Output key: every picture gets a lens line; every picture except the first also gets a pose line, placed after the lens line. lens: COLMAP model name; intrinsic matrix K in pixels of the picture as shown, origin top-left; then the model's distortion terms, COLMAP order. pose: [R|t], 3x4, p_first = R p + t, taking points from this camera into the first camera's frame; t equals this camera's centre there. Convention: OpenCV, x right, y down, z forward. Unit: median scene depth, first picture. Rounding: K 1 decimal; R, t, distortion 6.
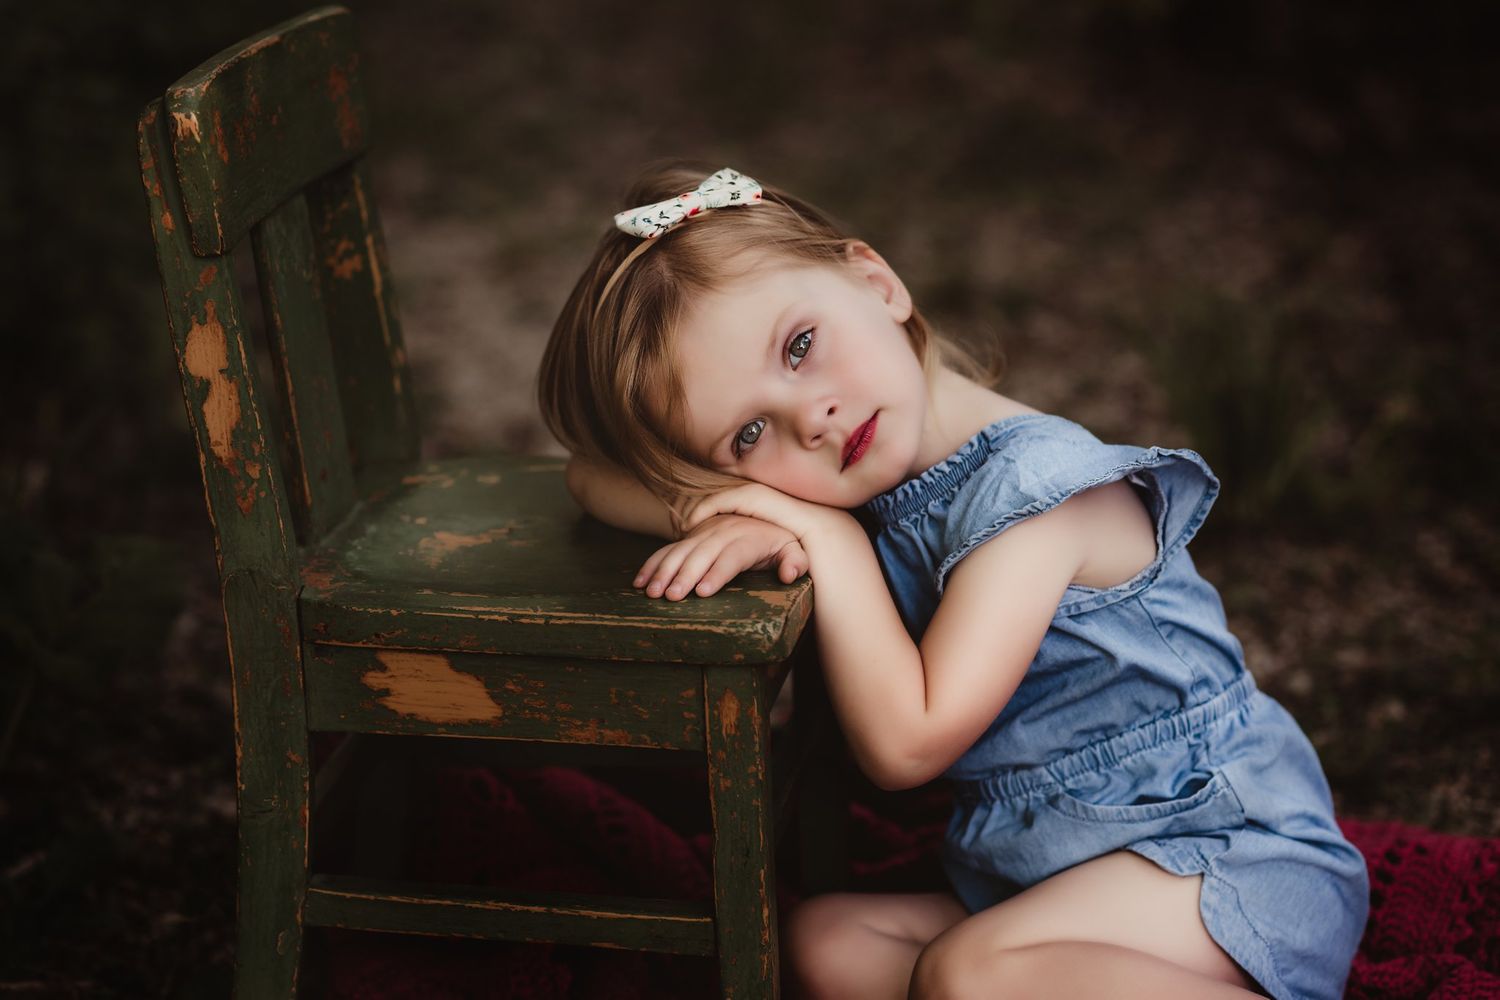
lens RADIAL K [[3797.4, 0, 751.8], [0, 3797.4, 451.7], [0, 0, 1]] dist [-0.003341, 0.647475]
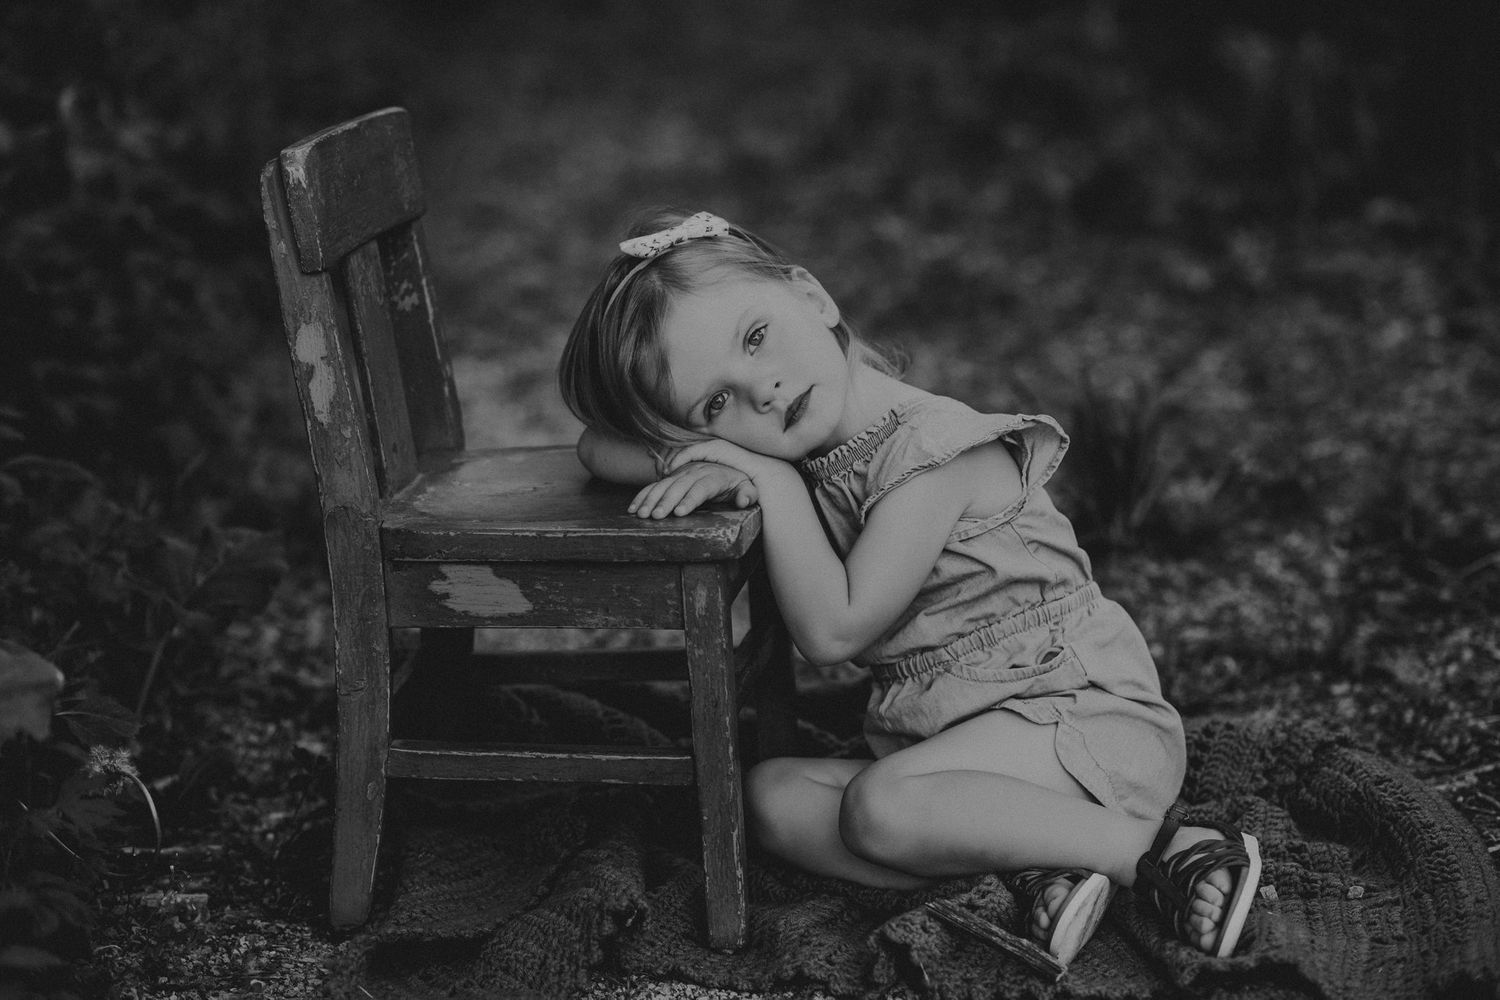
lens RADIAL K [[3715.8, 0, 750.0], [0, 3715.8, 500.0], [0, 0, 1]] dist [-0.084515, 0.555825]
pose [[0.999795, -0.019492, 0.005536, 0.004565], [0.019798, 0.997877, -0.062037, 0.111321], [-0.004315, 0.062134, 0.998058, -0.310933]]
